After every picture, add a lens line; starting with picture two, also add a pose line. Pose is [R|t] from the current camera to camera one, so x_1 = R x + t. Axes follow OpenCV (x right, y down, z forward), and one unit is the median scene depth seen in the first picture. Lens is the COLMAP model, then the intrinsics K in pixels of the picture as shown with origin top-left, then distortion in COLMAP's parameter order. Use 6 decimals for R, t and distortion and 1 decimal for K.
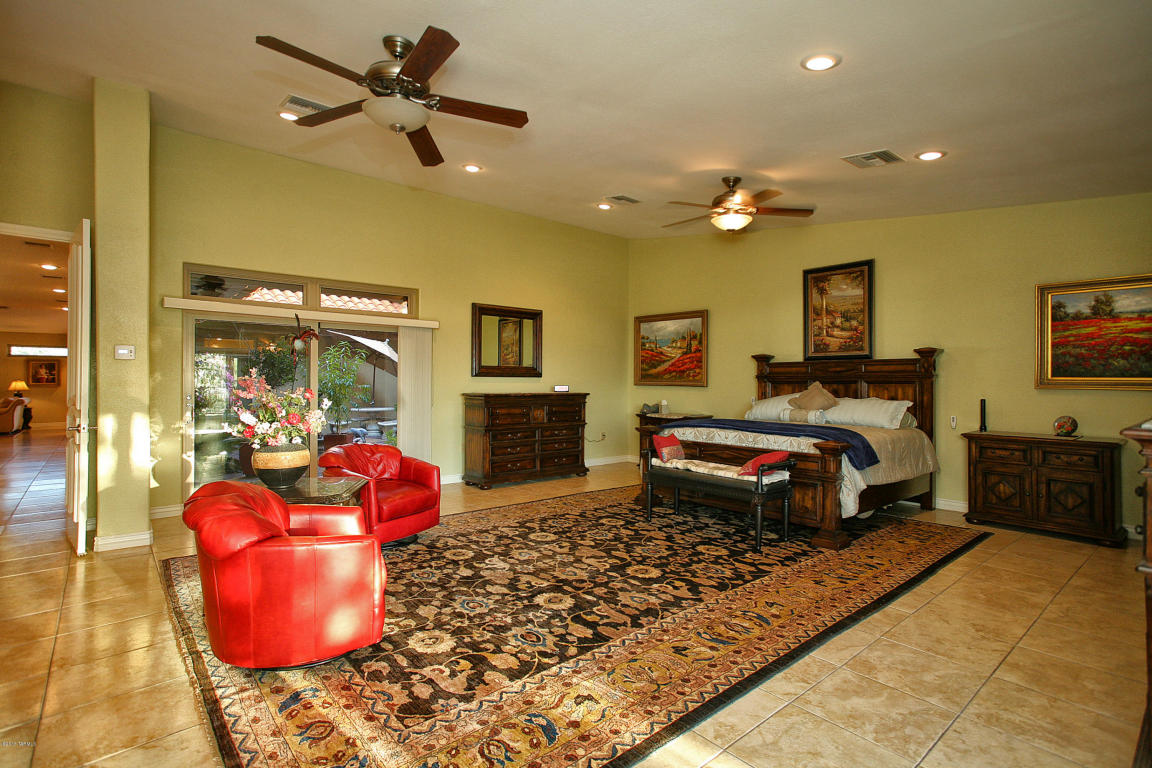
lens RADIAL K [[580.9, 0, 571.5], [0, 580.9, 383.1], [0, 0, 1]] dist [-0.046781, 0.017645]
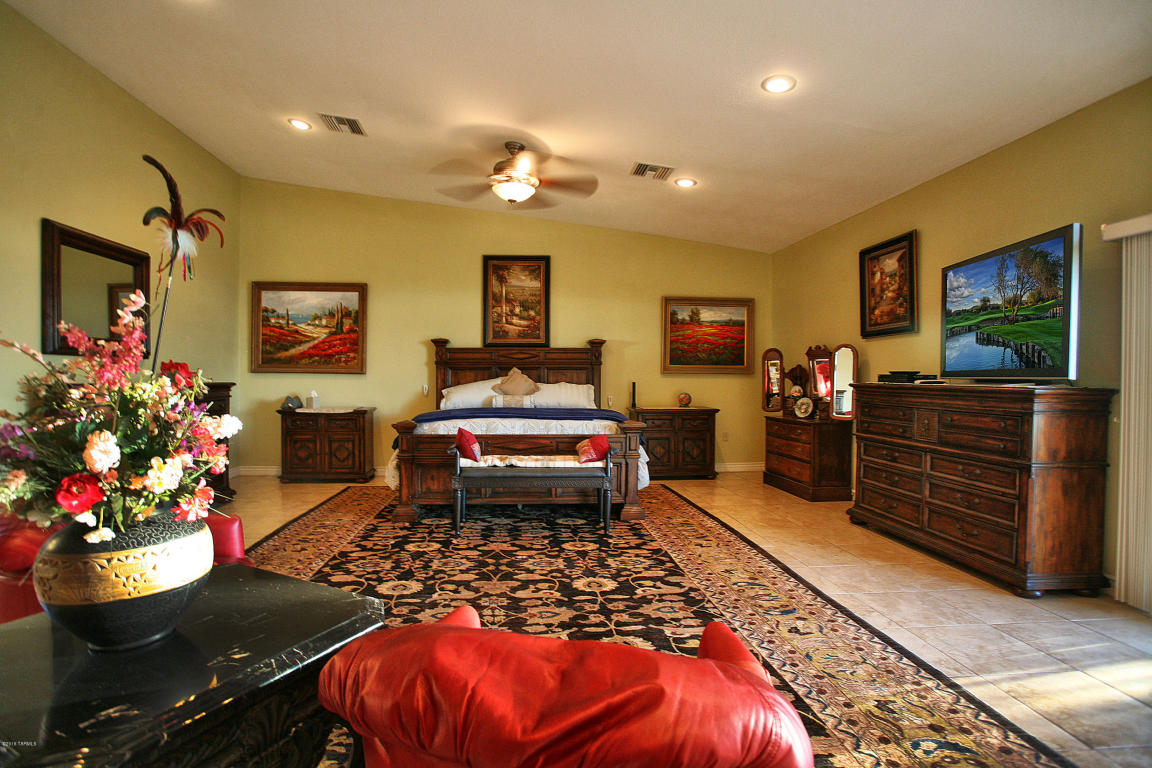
lens RADIAL K [[580.9, 0, 586.5], [0, 580.9, 384.4], [0, 0, 1]] dist [-0.046781, 0.017645]
pose [[0.564533, -0.017949, 0.825215, -0.467027], [0.002265, 0.999793, 0.020196, 0.008471], [-0.825407, -0.009532, 0.564457, 0.418327]]
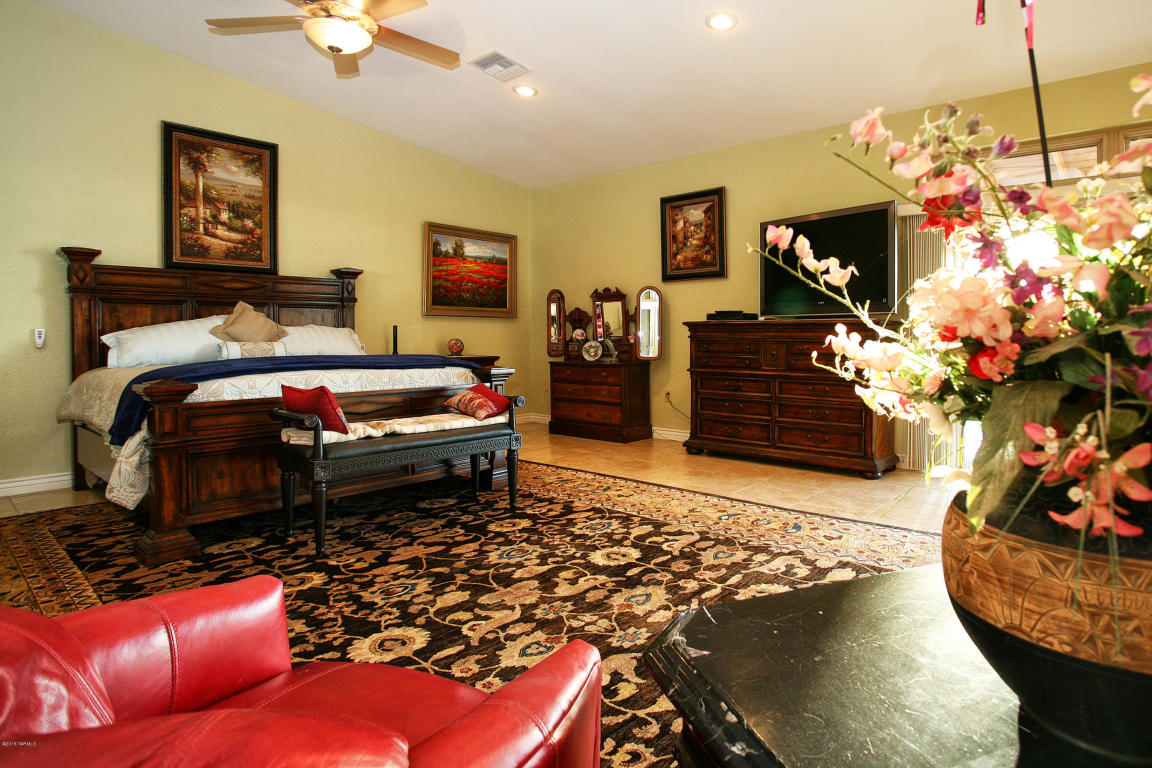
lens RADIAL K [[610.2, 0, 678.2], [0, 610.2, 347.7], [0, 0, 1]] dist [-0.048262, 0.005330]
pose [[-0.201819, -0.030034, 0.978962, -0.479454], [0.002547, 0.999510, 0.031189, 0.040730], [-0.979420, 0.008788, -0.201644, 0.851566]]
